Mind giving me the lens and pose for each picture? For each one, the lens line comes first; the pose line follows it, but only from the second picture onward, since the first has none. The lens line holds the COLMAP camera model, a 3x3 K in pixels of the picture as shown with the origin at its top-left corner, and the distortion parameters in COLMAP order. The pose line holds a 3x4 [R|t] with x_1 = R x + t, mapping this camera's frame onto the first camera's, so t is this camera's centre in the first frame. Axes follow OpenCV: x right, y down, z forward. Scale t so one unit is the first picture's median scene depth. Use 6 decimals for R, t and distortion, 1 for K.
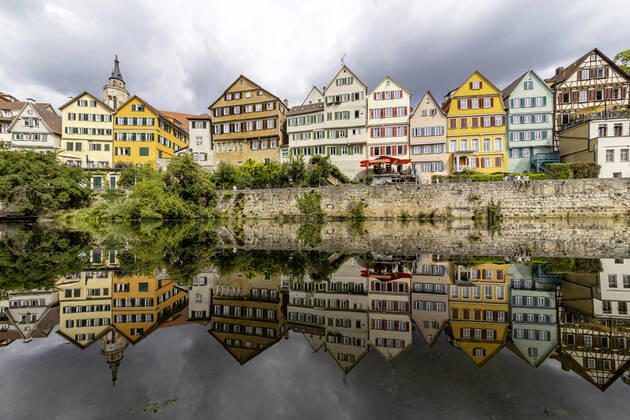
lens RADIAL K [[226.3, 0, 325.9], [0, 226.3, 215.9], [0, 0, 1]] dist [-0.002510, 0.003206]
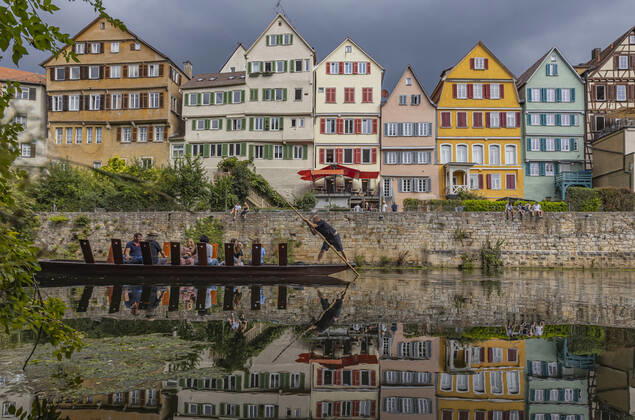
lens RADIAL K [[374.0, 0, 339.9], [0, 374.0, 245.9], [0, 0, 1]] dist [0.007912, -0.006707]
pose [[0.991799, 0.019889, 0.126247, 0.128447], [-0.015661, 0.999286, -0.034397, -0.006478], [-0.126841, 0.032138, 0.991402, -0.006408]]
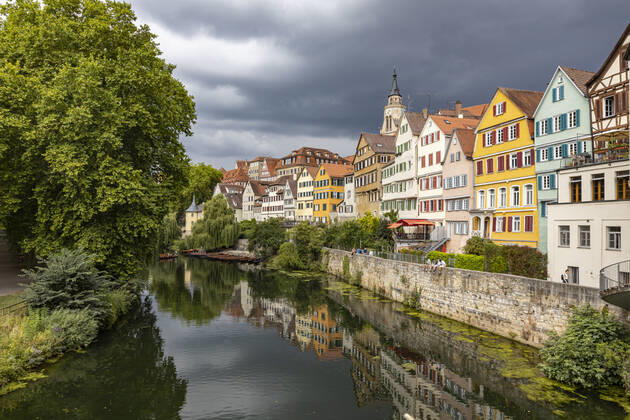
lens RADIAL K [[418.2, 0, 307.2], [0, 418.2, 215.3], [0, 0, 1]] dist [-0.032631, 0.021602]
pose [[0.399023, -0.014684, -0.916823, 1.460002], [-0.013514, 0.999669, -0.021892, -0.213601], [0.916841, 0.021125, 0.398692, -0.005473]]
